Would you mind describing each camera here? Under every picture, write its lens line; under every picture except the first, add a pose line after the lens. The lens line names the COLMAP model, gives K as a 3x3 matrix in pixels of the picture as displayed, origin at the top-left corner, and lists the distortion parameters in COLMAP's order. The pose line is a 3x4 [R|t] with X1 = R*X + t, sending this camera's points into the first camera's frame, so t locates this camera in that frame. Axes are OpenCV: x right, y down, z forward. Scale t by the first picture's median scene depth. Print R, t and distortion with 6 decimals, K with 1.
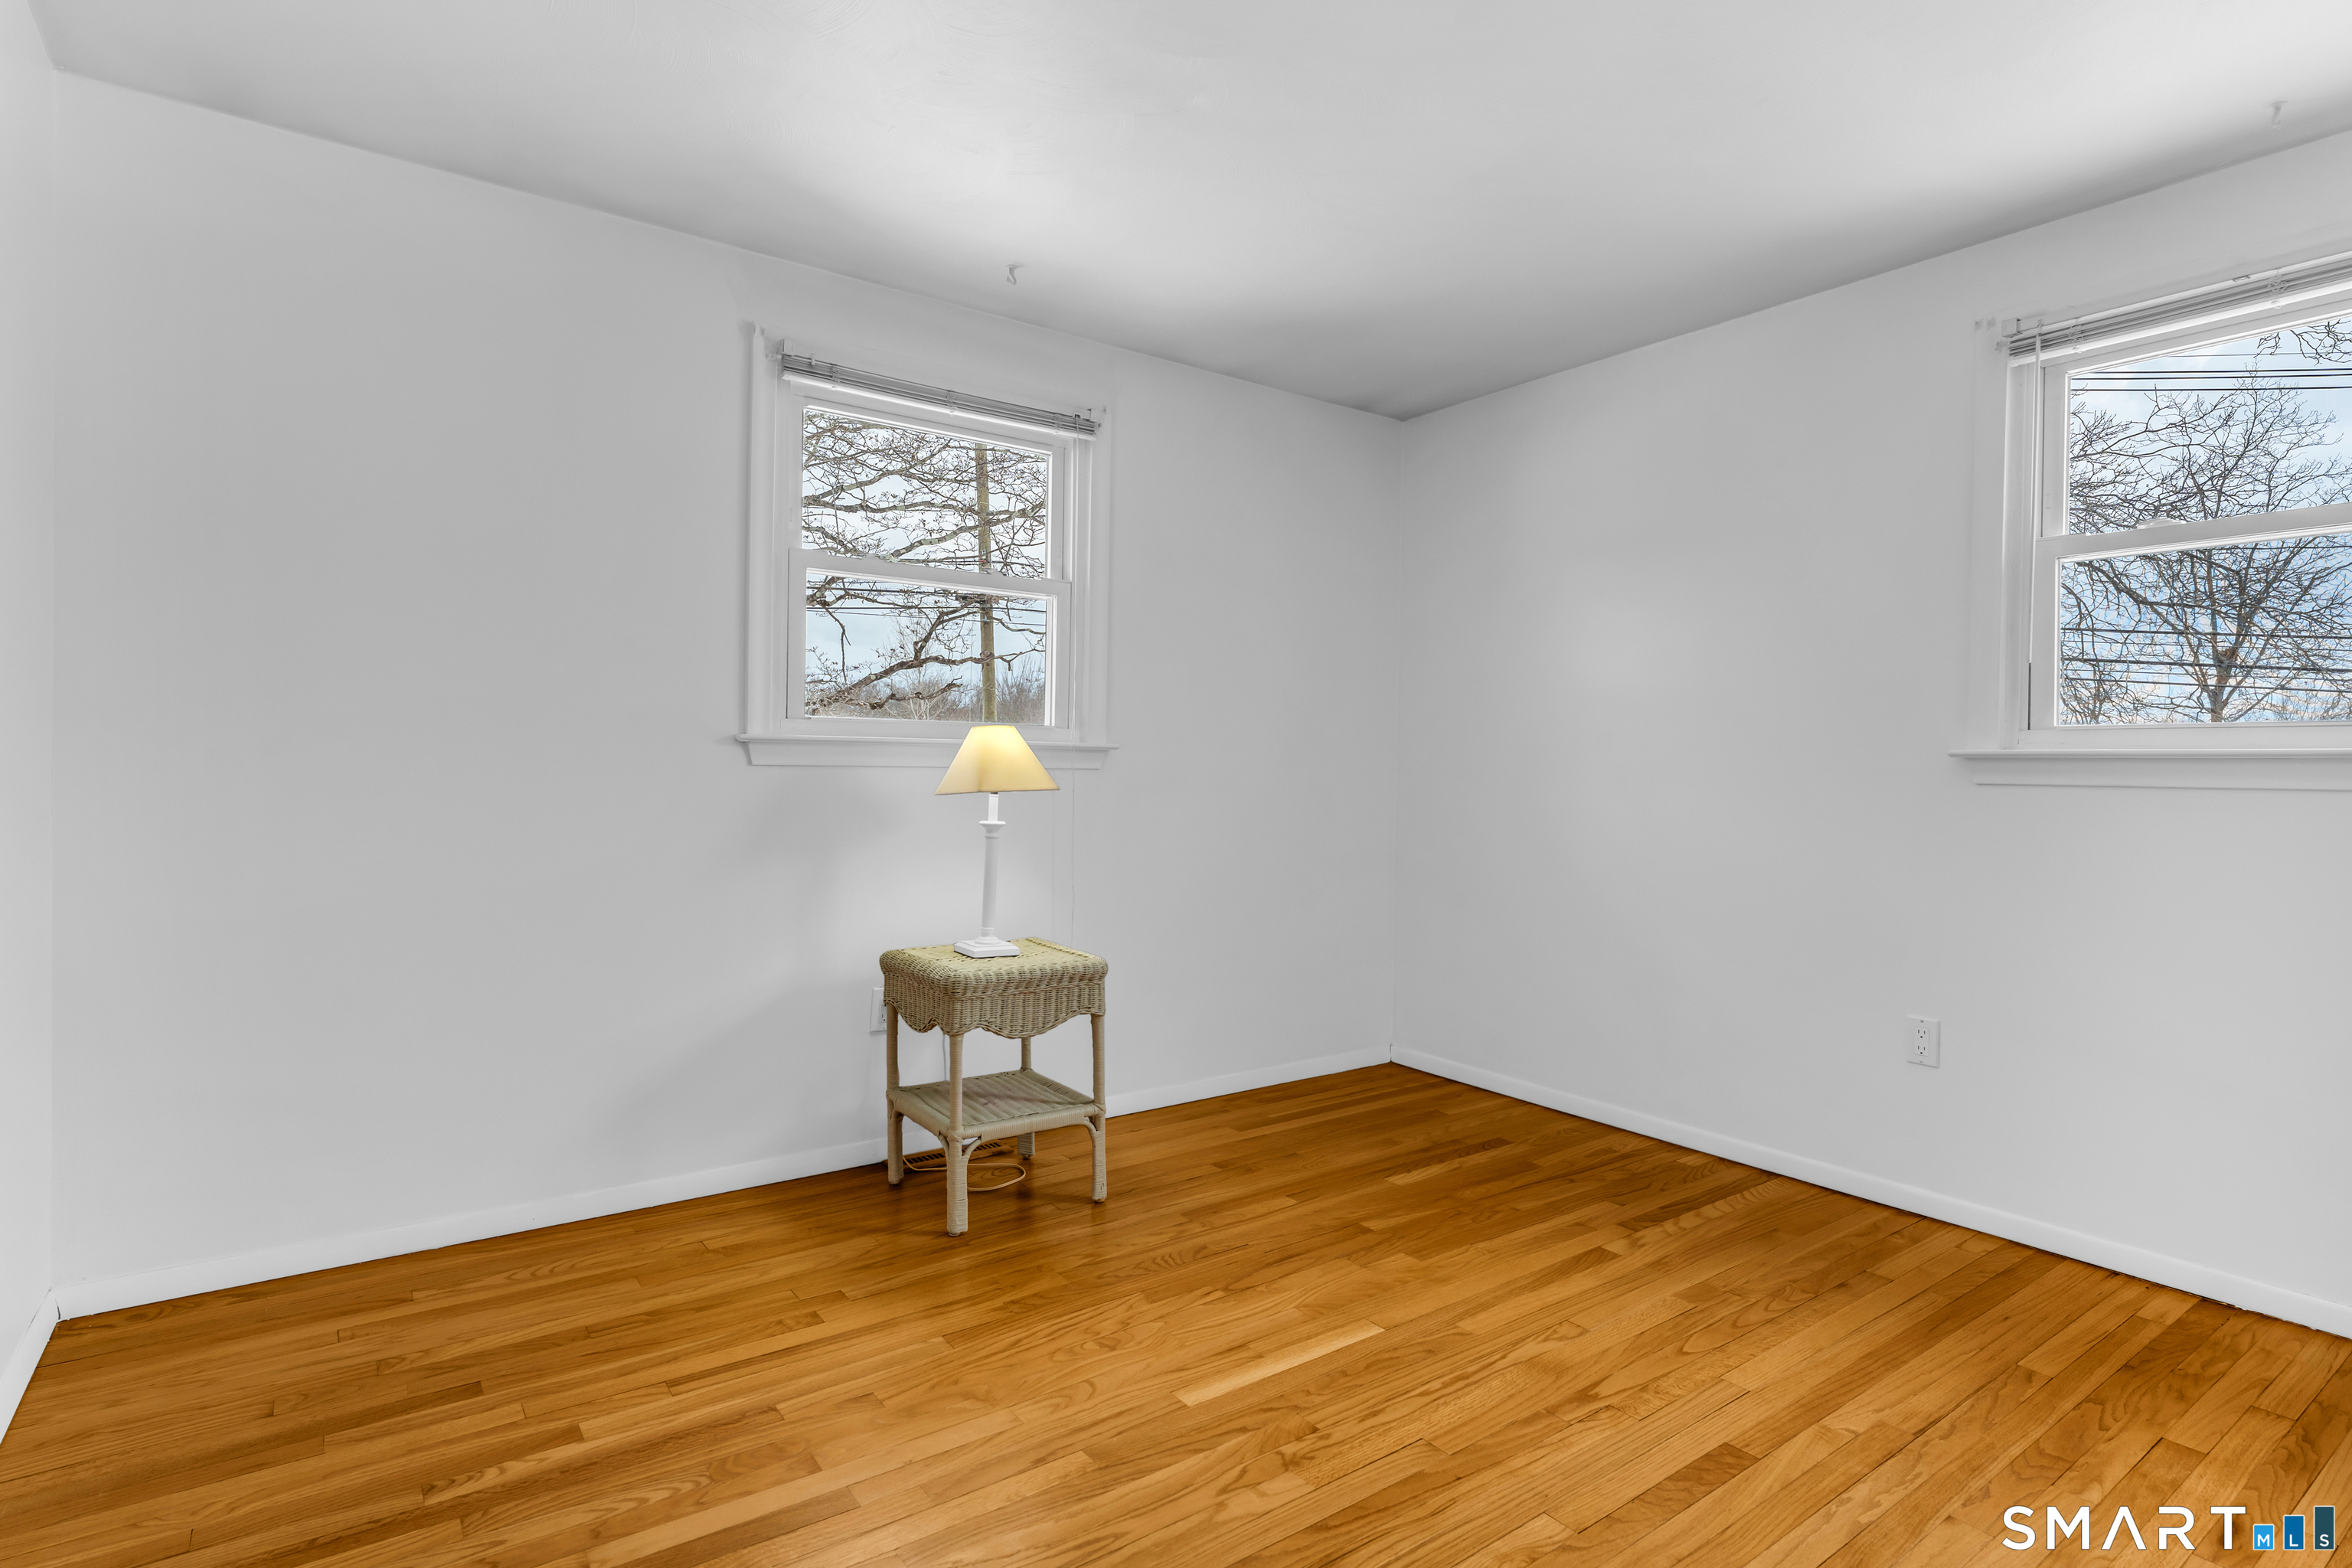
lens RADIAL K [[1160.6, 0, 1176.0], [0, 1160.6, 784.0], [0, 0, 1]] dist [-0.001113, -0.000116]
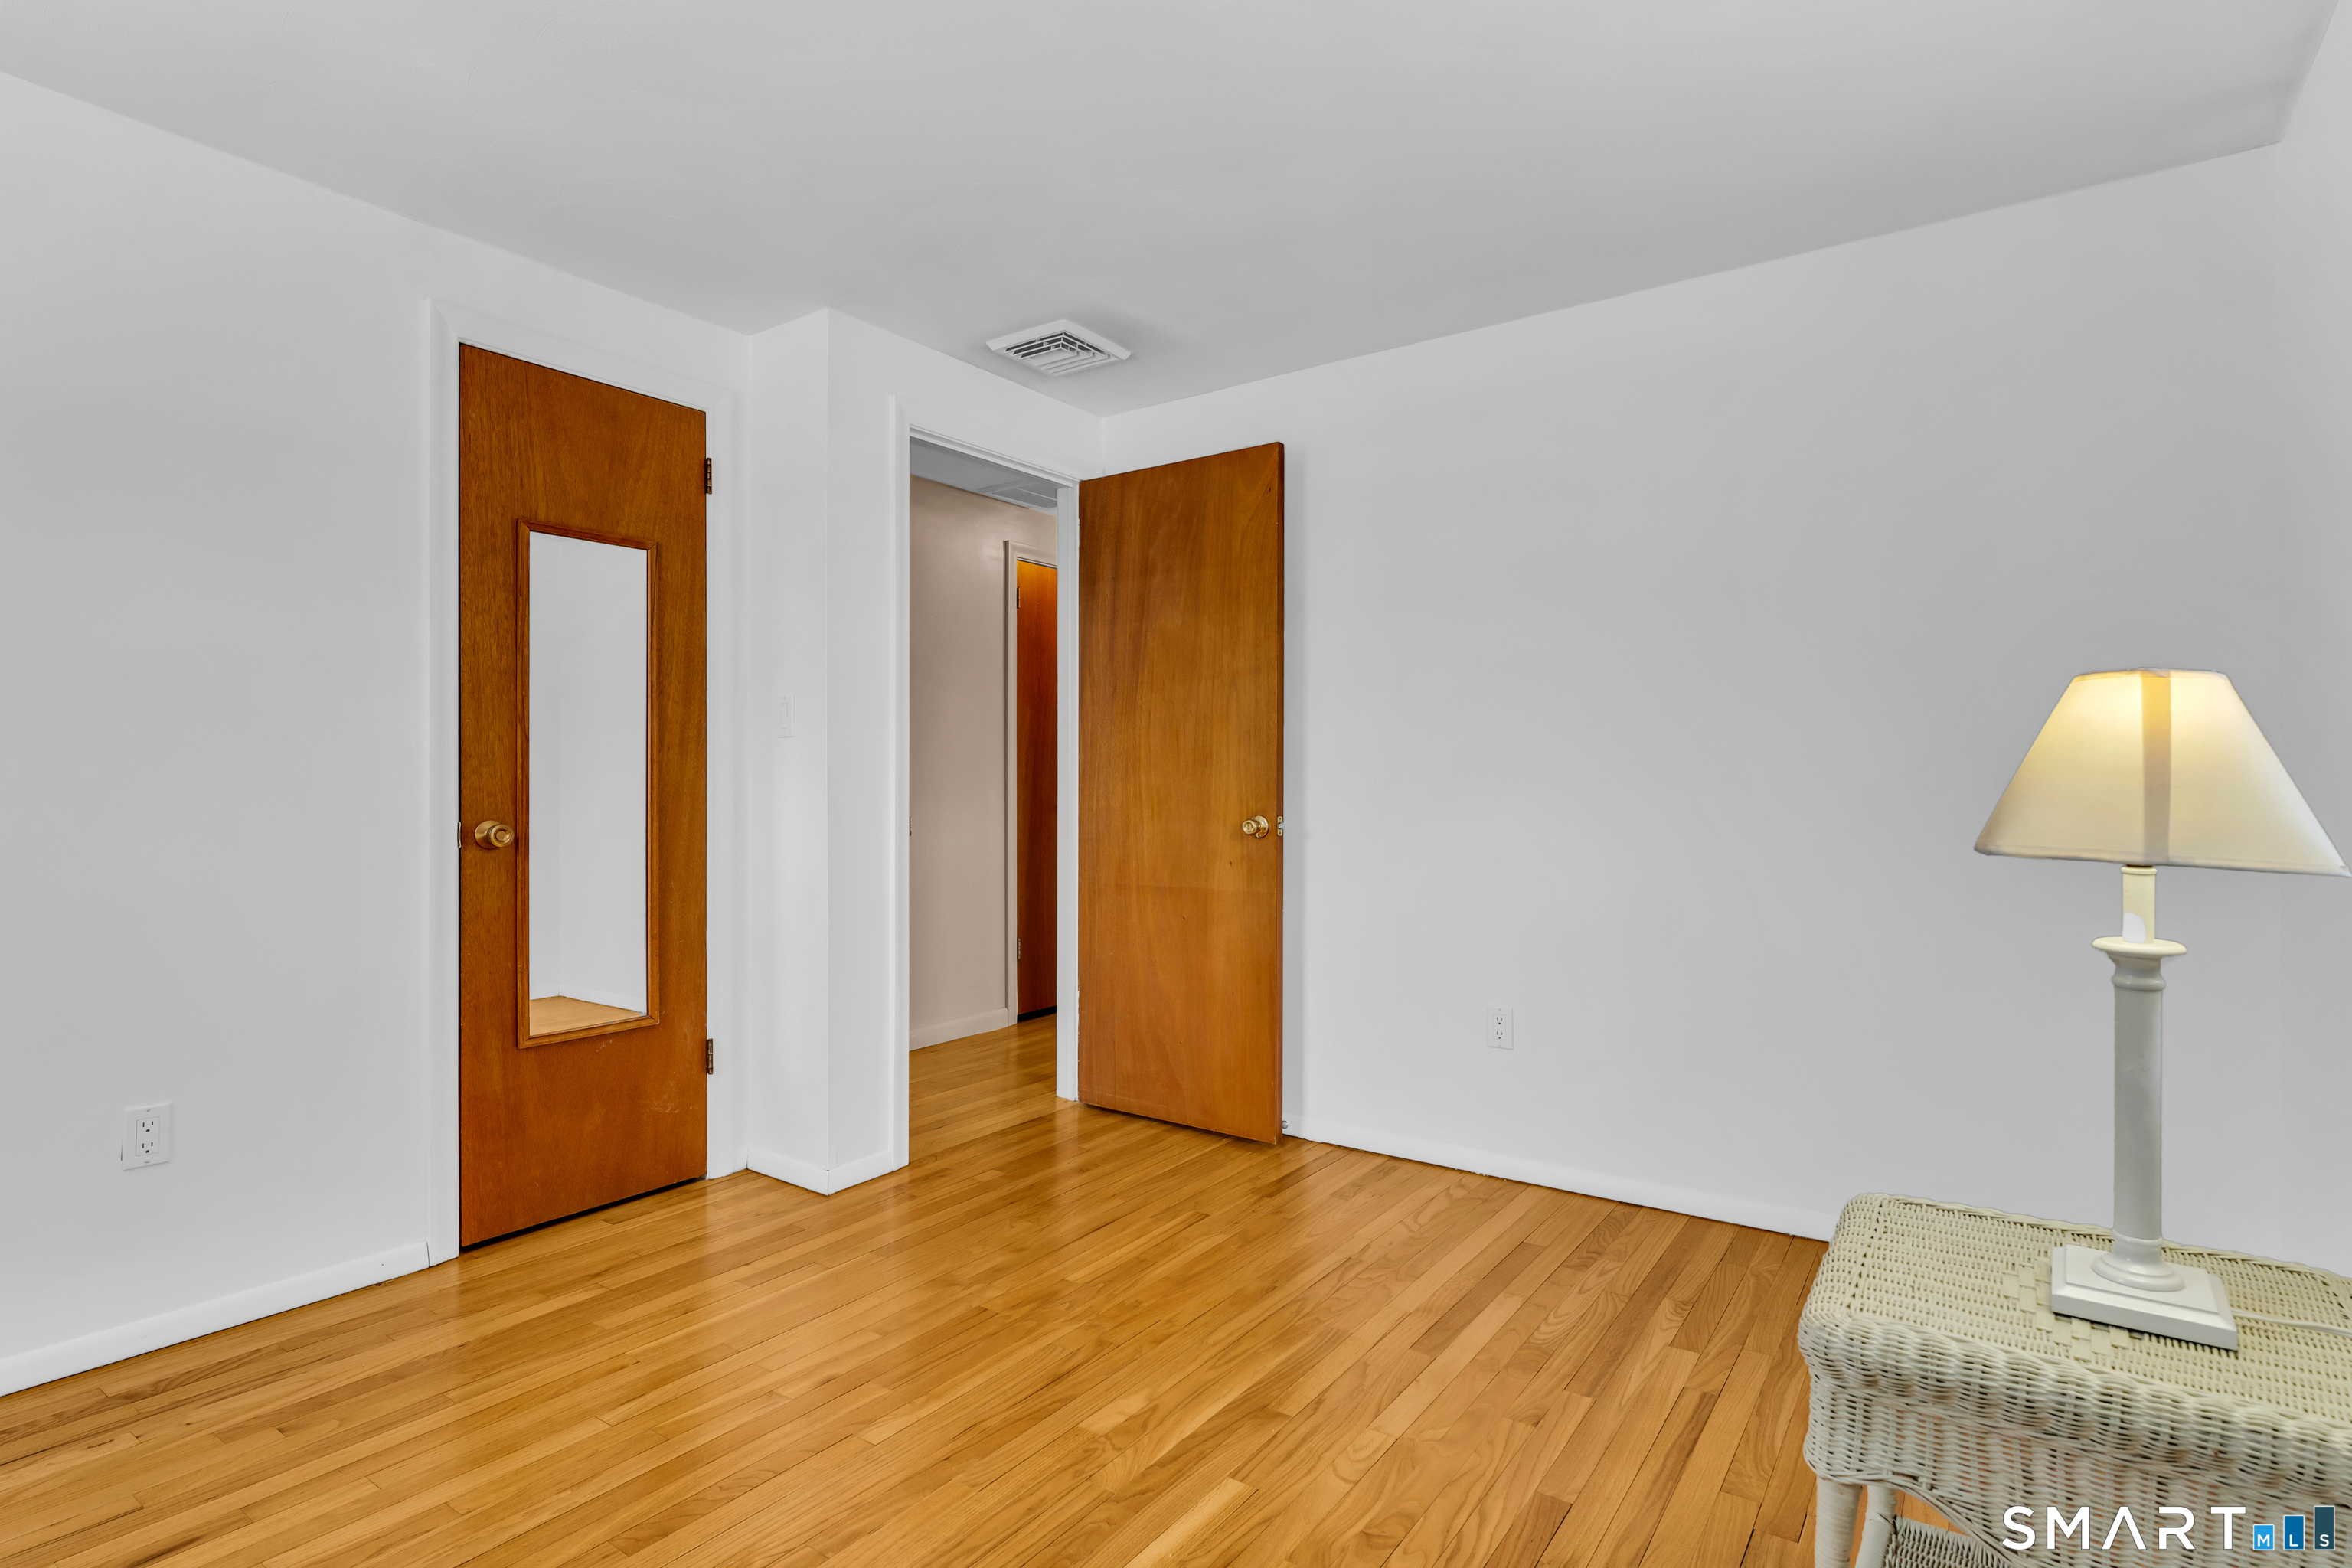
lens RADIAL K [[1160.6, 0, 1176.0], [0, 1160.6, 784.0], [0, 0, 1]] dist [-0.001113, -0.000116]
pose [[-0.948970, -0.011363, -0.315160, 0.370928], [-0.014415, 0.999869, 0.007354, -0.024324], [0.315035, 0.011521, -0.949010, 1.980946]]
